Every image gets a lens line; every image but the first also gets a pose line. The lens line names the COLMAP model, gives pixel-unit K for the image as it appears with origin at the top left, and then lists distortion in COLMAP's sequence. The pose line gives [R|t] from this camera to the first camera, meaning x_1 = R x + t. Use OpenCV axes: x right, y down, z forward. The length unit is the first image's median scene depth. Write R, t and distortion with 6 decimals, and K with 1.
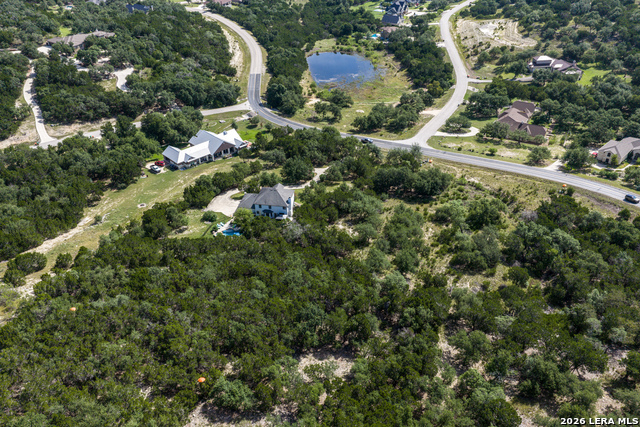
lens RADIAL K [[532.2, 0, 320.1], [0, 532.2, 215.6], [0, 0, 1]] dist [0.015267, -0.010766]
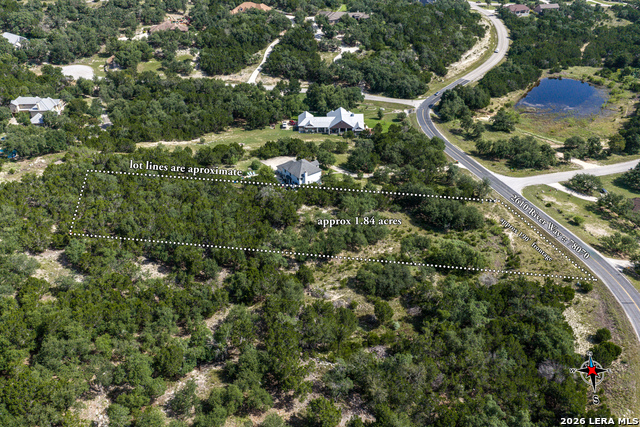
lens RADIAL K [[532.2, 0, 321.3], [0, 532.2, 212.9], [0, 0, 1]] dist [0.015267, -0.010766]
pose [[0.740073, 0.377019, -0.556910, 0.475616], [-0.379073, 0.917860, 0.117630, -0.075689], [0.555514, 0.124055, 0.822201, 0.085819]]
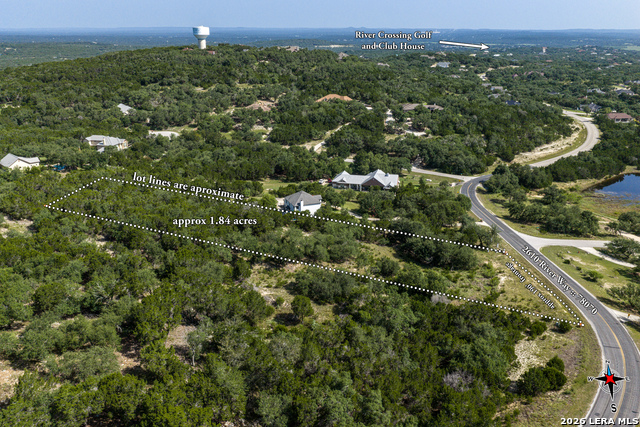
lens RADIAL K [[532.2, 0, 321.2], [0, 532.2, 214.4], [0, 0, 1]] dist [0.015267, -0.010766]
pose [[0.538648, 0.289753, -0.791139, 0.646340], [-0.472734, 0.881205, 0.000877, -0.022031], [0.697409, 0.373526, 0.611636, 0.280389]]
